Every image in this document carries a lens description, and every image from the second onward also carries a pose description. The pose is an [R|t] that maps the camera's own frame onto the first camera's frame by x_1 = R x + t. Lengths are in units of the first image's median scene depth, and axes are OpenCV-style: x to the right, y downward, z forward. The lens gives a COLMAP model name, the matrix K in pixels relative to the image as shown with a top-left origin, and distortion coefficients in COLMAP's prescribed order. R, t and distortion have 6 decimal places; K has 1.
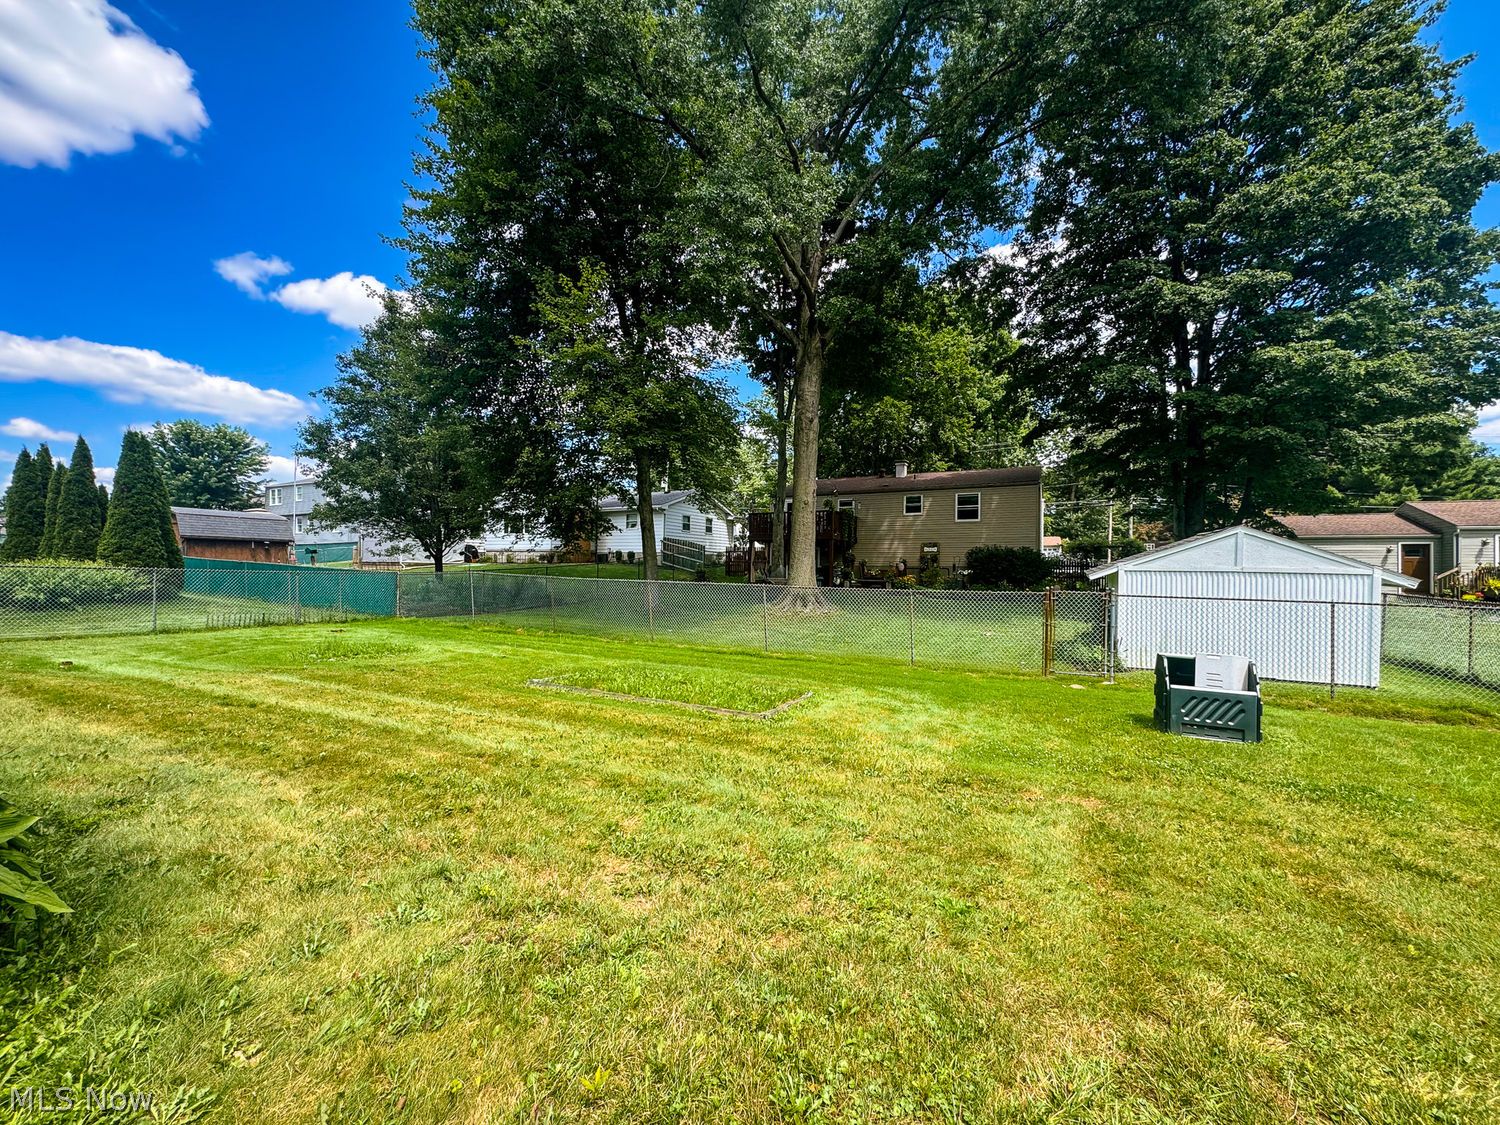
lens RADIAL K [[603.0, 0, 750.0], [0, 603.0, 562.5], [0, 0, 1]] dist [0.000118, 0.000342]
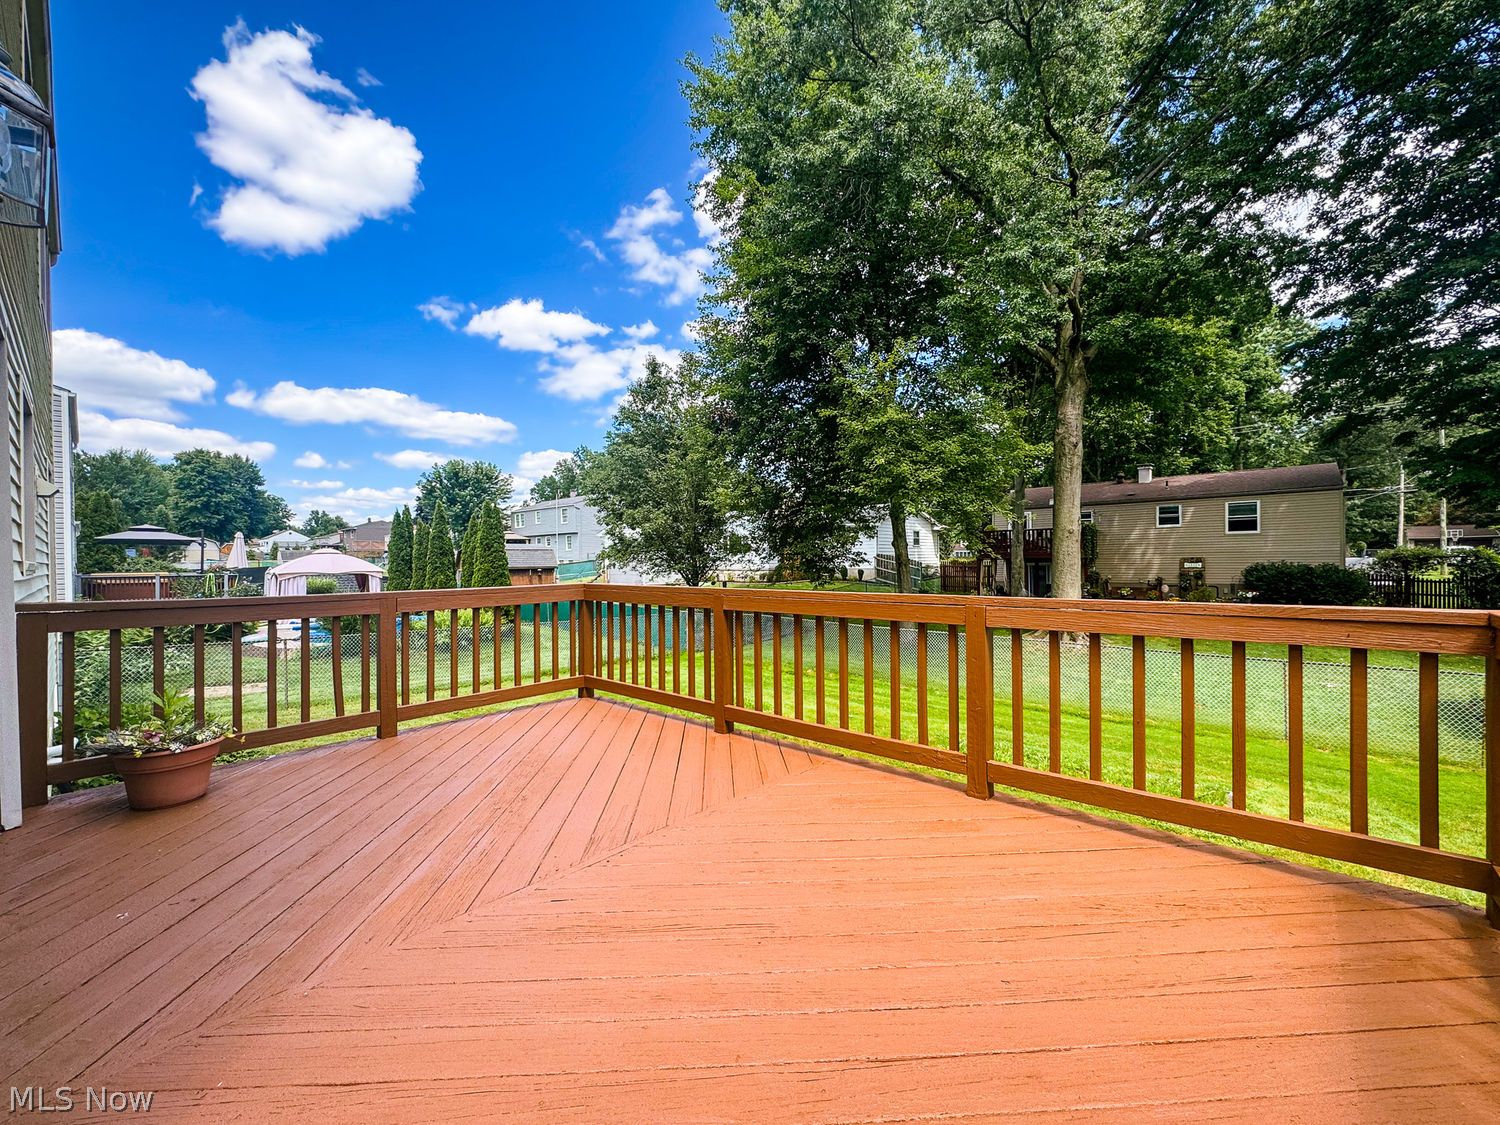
lens RADIAL K [[603.0, 0, 750.0], [0, 603.0, 562.5], [0, 0, 1]] dist [0.000118, 0.000342]
pose [[0.967408, -0.022505, -0.252221, -0.123475], [0.026028, 0.999605, 0.010638, -0.056963], [0.251882, -0.016856, 0.967611, -0.041319]]
